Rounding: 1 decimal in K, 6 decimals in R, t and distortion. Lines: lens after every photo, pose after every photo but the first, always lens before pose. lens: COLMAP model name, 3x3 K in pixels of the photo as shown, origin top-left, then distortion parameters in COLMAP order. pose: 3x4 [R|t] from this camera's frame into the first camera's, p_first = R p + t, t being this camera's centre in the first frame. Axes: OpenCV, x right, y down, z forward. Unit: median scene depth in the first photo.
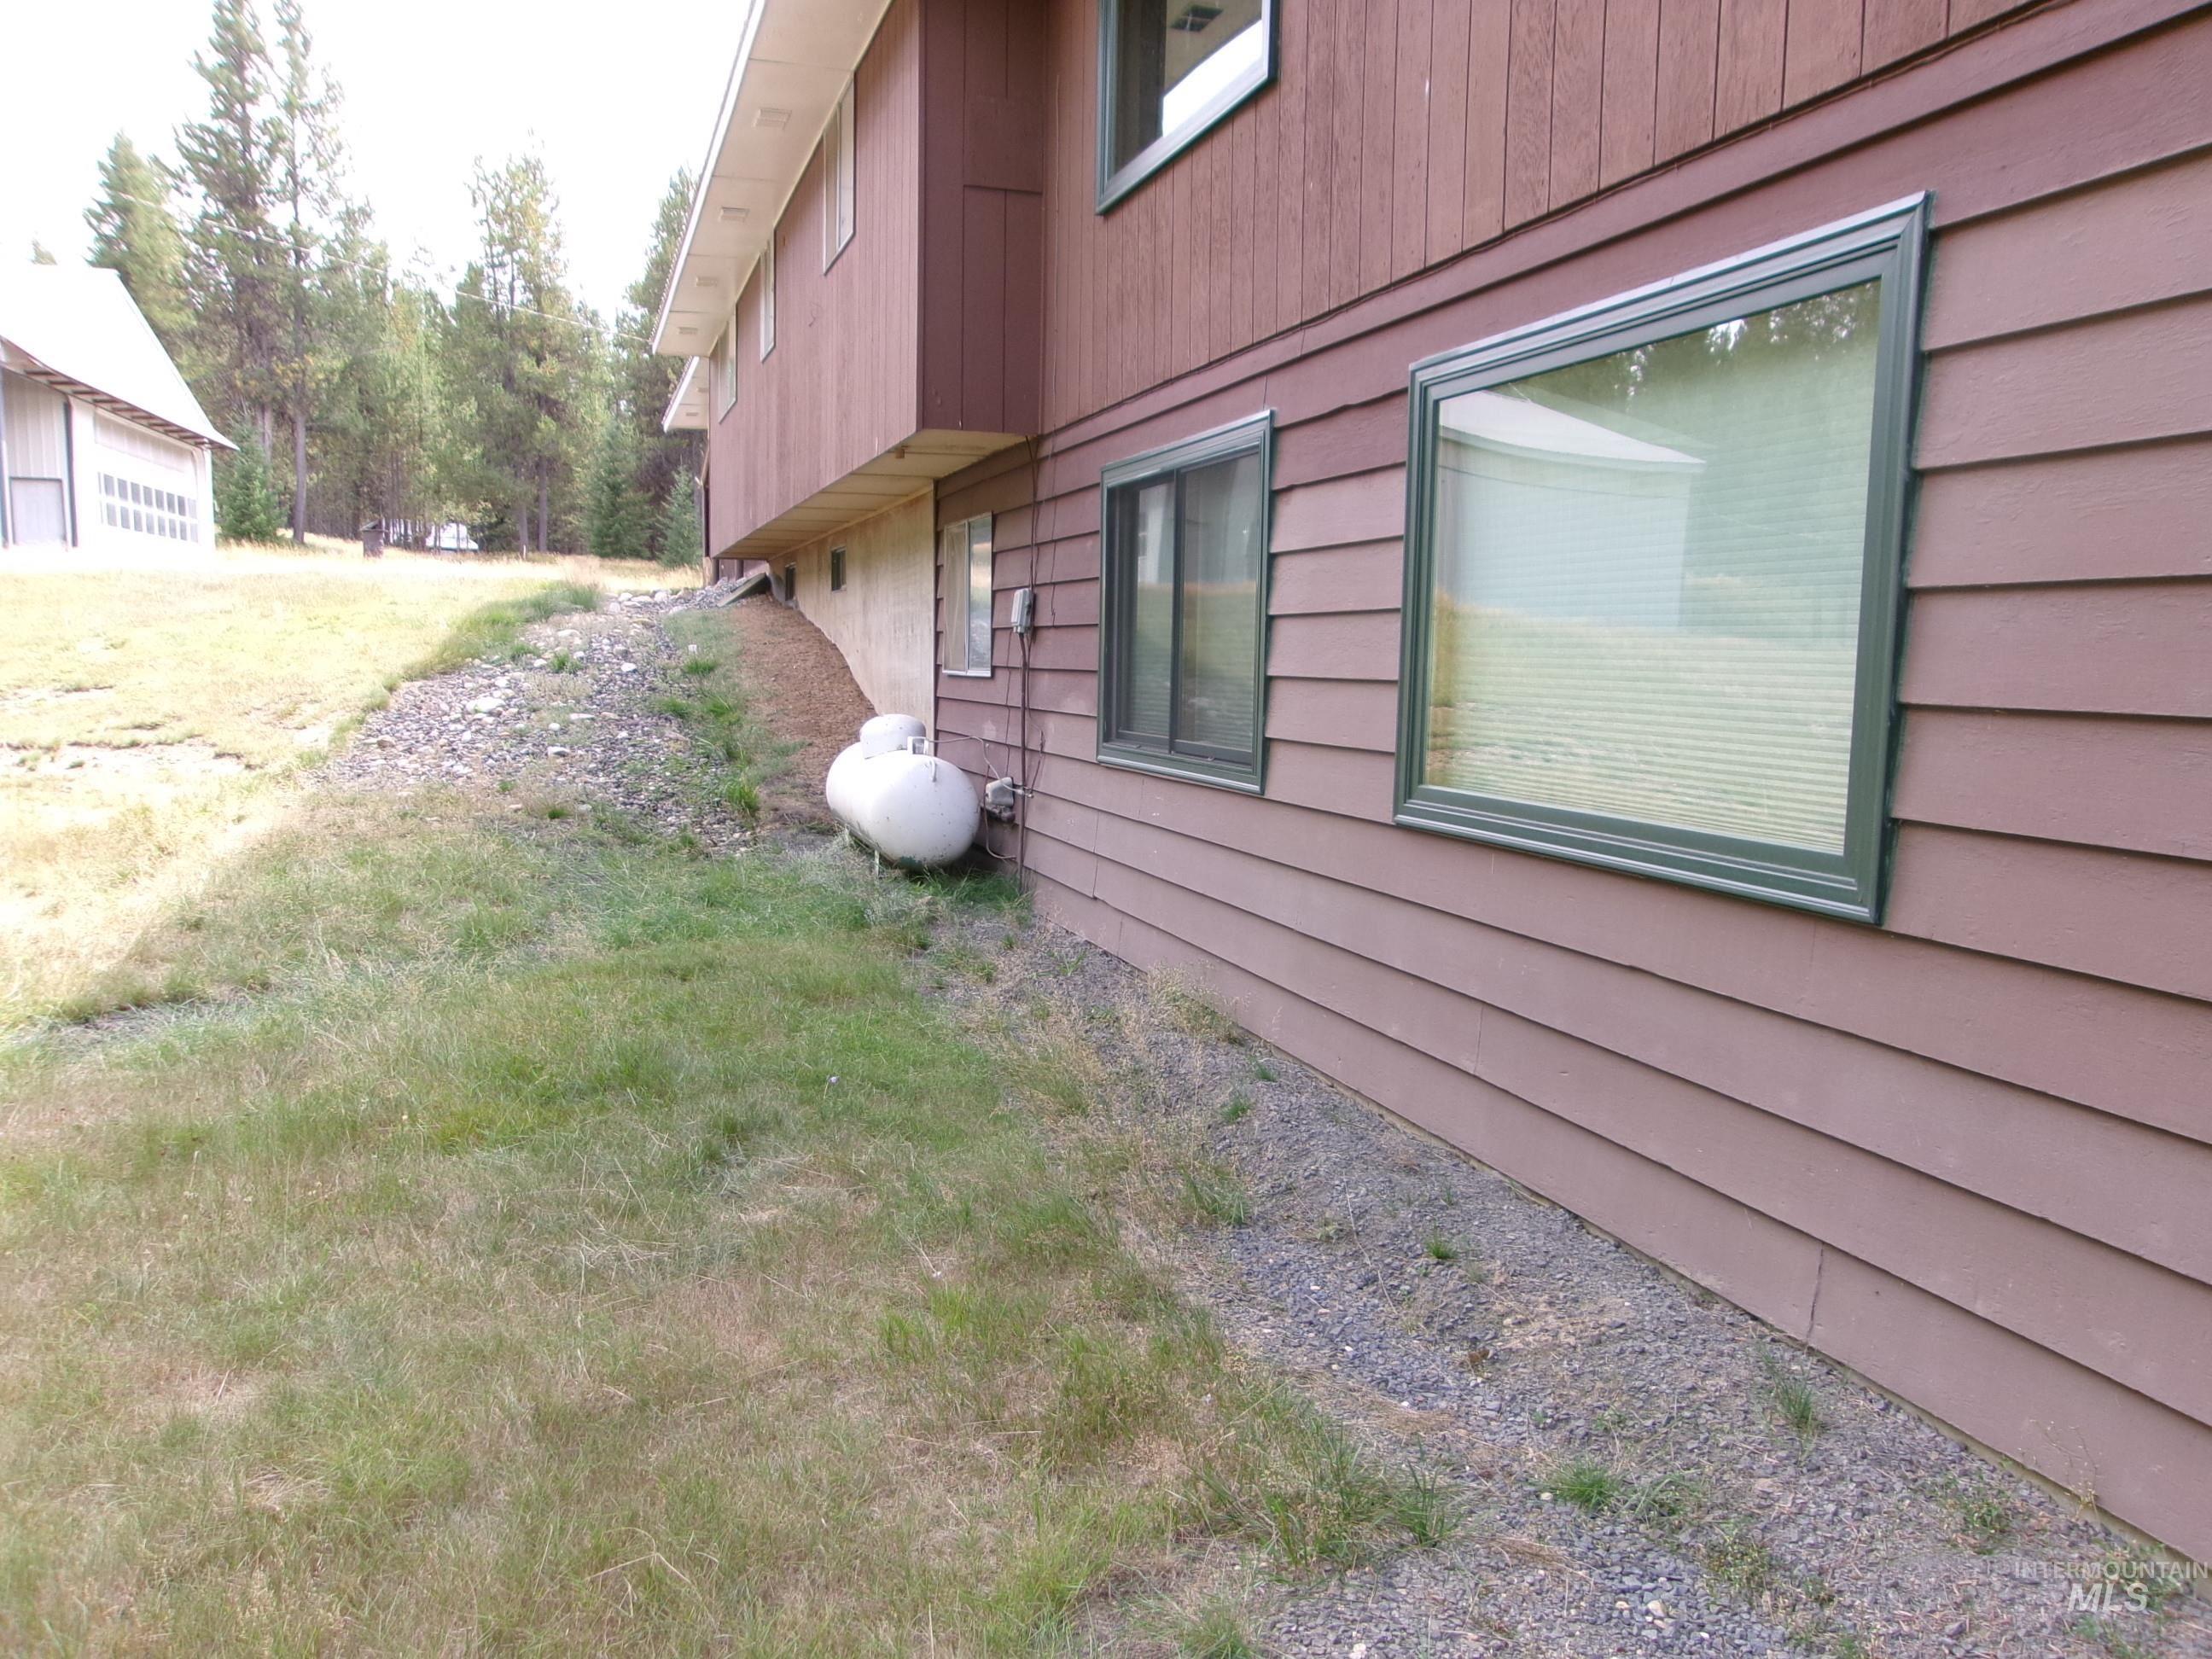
lens RADIAL K [[1710.9, 0, 1106.0], [0, 1710.9, 829.5], [0, 0, 1]] dist [-0.067980, 0.096668]
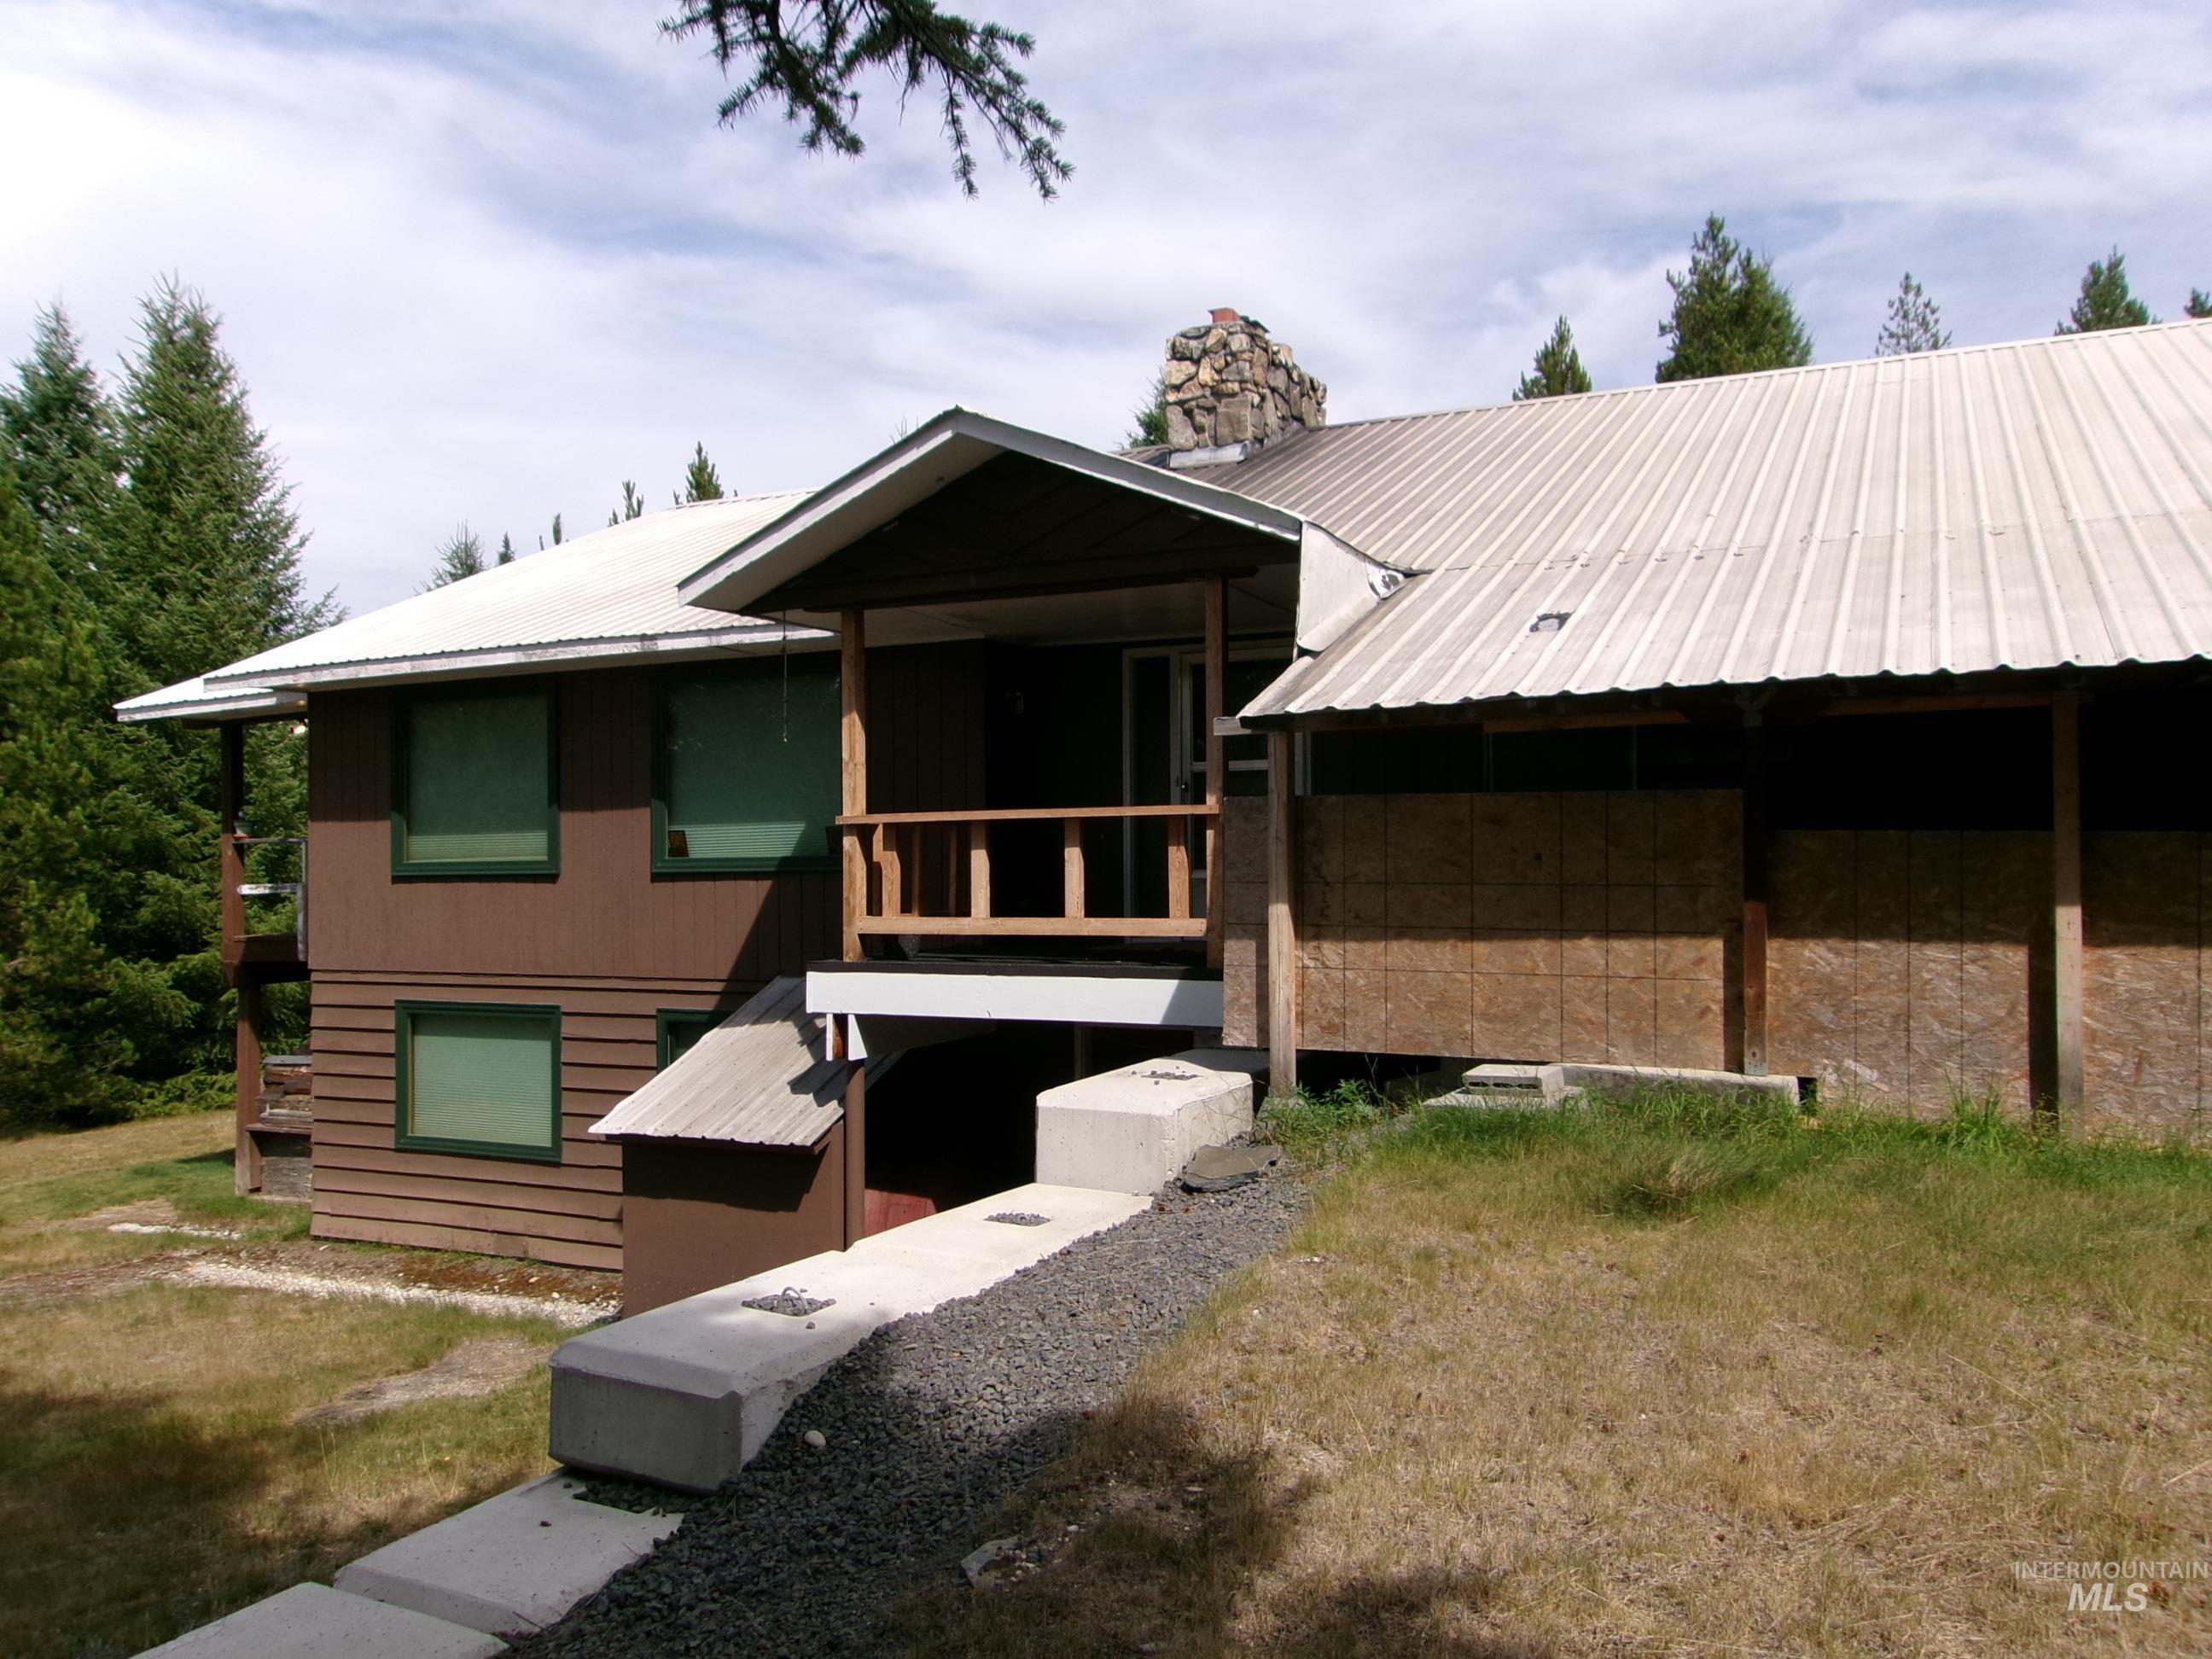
lens RADIAL K [[1725.2, 0, 1104.8], [0, 1725.2, 796.8], [0, 0, 1]] dist [-0.025308, -0.003303]
pose [[0.701572, -0.000981, 0.712598, -1.665001], [0.100176, 0.990204, -0.097263, -0.295300], [-0.705523, 0.139622, 0.694798, -3.131585]]
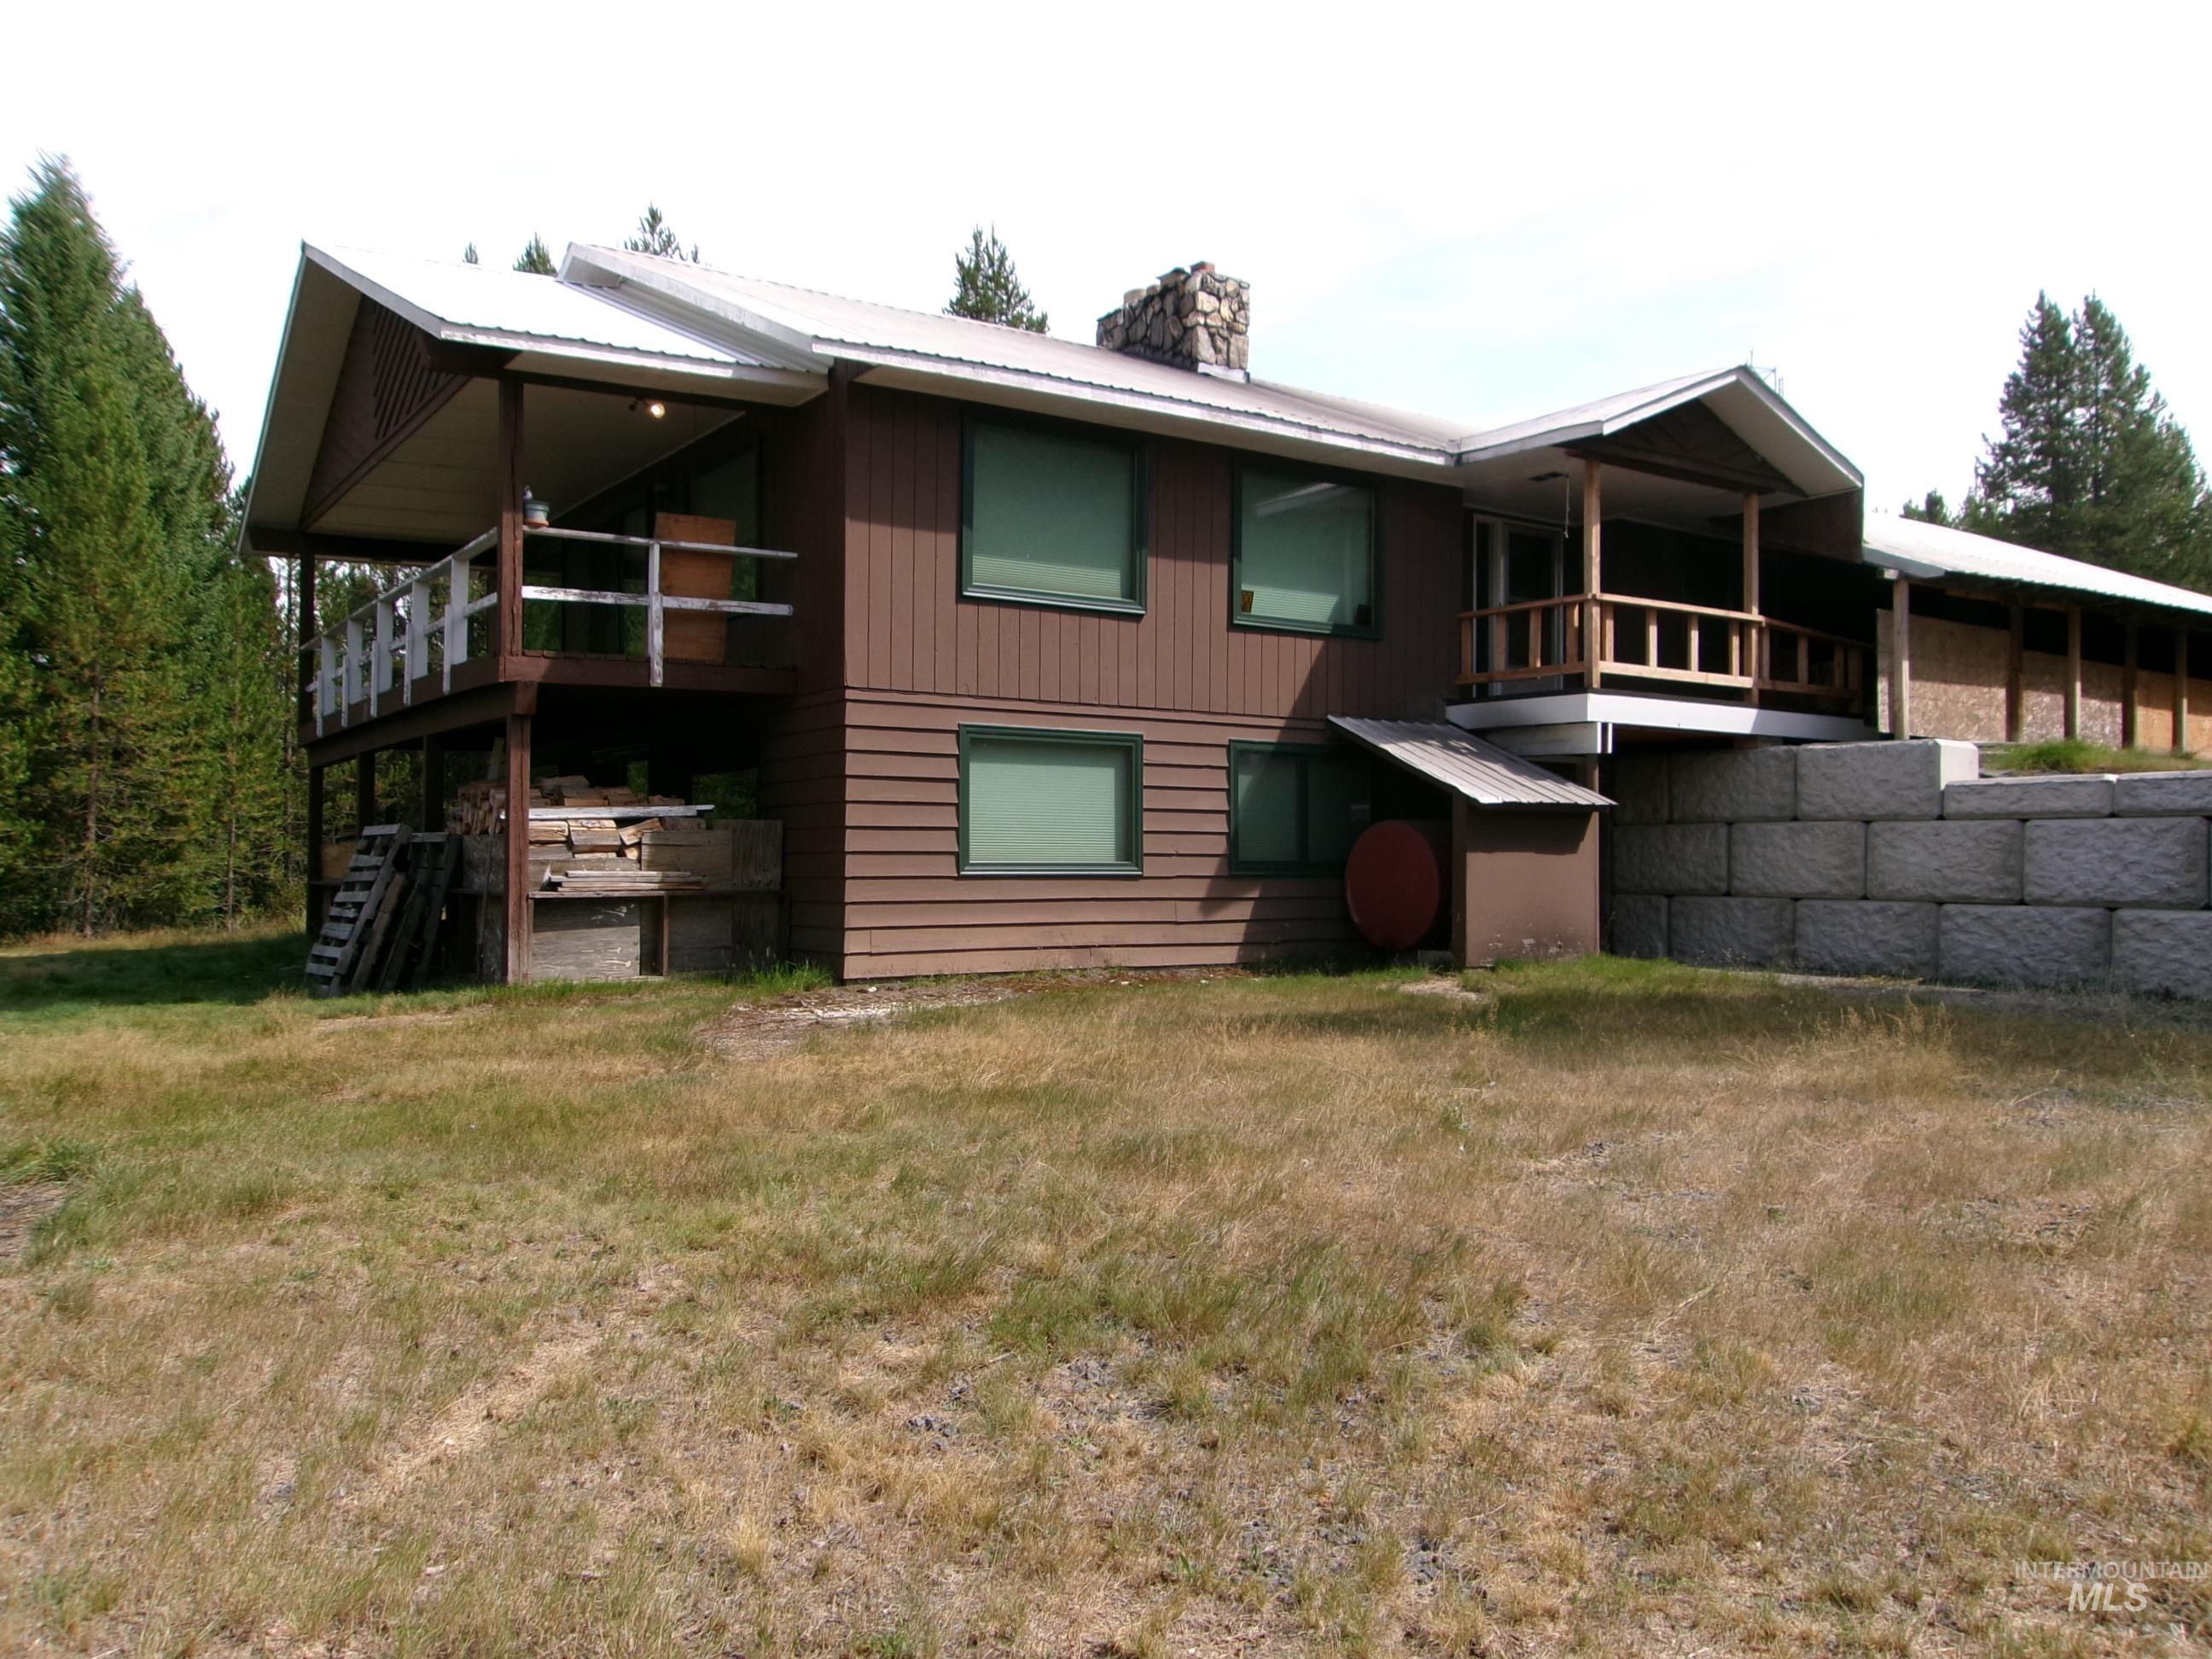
lens RADIAL K [[1710.9, 0, 1106.0], [0, 1710.9, 829.5], [0, 0, 1]] dist [-0.067980, 0.096668]
pose [[-0.260949, -0.004386, 0.965343, -4.061783], [0.089132, 0.995609, 0.028618, -0.215088], [-0.961229, 0.093511, -0.259412, 2.223689]]
